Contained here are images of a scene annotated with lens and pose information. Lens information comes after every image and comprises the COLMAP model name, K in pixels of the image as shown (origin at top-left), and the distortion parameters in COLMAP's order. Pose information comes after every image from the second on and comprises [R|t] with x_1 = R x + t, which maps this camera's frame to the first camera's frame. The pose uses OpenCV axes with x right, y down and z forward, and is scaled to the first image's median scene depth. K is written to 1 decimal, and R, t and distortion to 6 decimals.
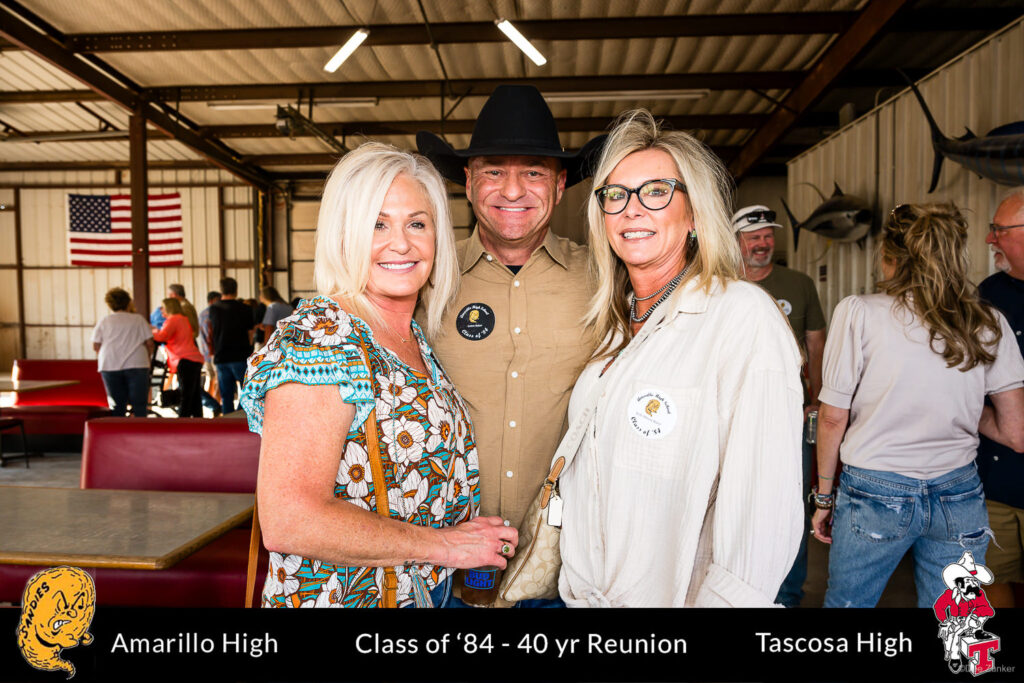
lens RADIAL K [[673.6, 0, 508.7], [0, 673.6, 341.0], [0, 0, 1]] dist [-0.001189, -0.002590]
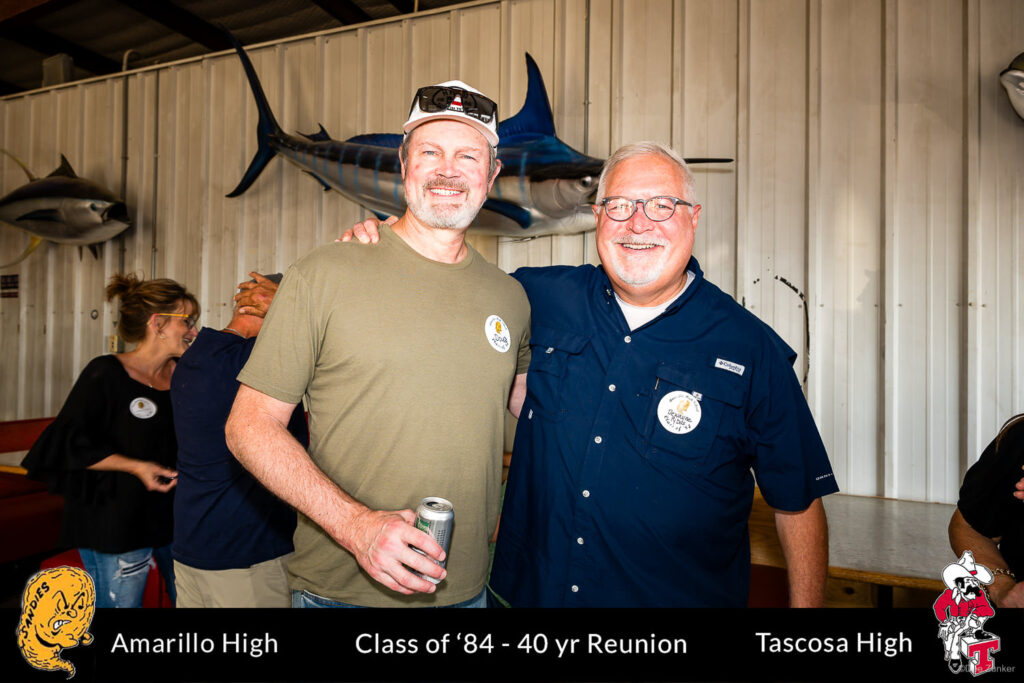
lens RADIAL K [[585.9, 0, 508.4], [0, 585.9, 332.8], [0, 0, 1]] dist [-0.023466, 0.000440]
pose [[0.273967, 0.011844, 0.961666, 0.038058], [0.025758, 0.999475, -0.019648, -0.024939], [-0.961394, 0.030153, 0.273518, 0.313406]]
